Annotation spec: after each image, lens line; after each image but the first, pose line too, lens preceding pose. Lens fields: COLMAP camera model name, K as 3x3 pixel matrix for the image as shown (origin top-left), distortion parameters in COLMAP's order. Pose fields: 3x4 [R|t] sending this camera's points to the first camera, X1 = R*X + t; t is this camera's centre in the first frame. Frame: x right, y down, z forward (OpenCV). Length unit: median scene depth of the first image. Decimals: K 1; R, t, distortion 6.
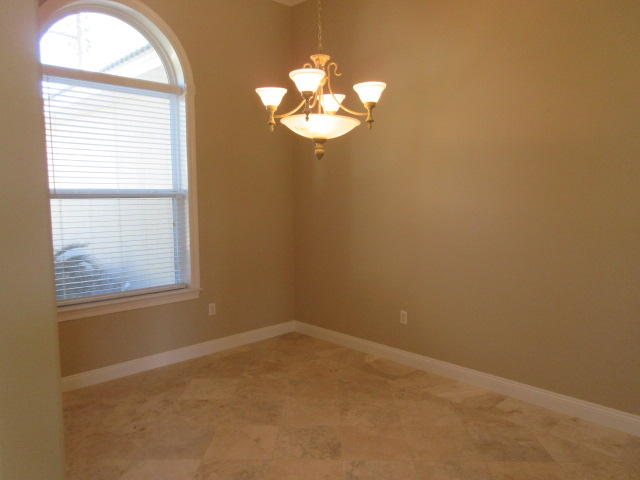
lens RADIAL K [[478.1, 0, 317.4], [0, 478.1, 240.3], [0, 0, 1]] dist [0.013803, -0.005748]
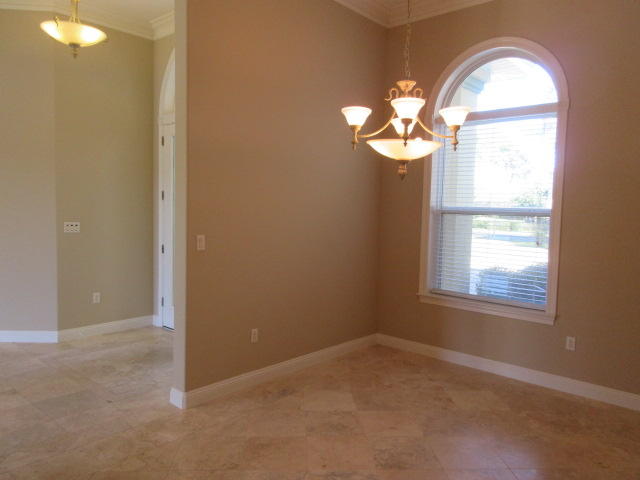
lens RADIAL K [[478.1, 0, 317.3], [0, 478.1, 239.3], [0, 0, 1]] dist [0.013803, -0.005748]
pose [[0.070685, 0.078722, -0.994387, 0.826542], [-0.117614, 0.990585, 0.070060, -0.072439], [0.990541, 0.112001, 0.079278, 0.591239]]
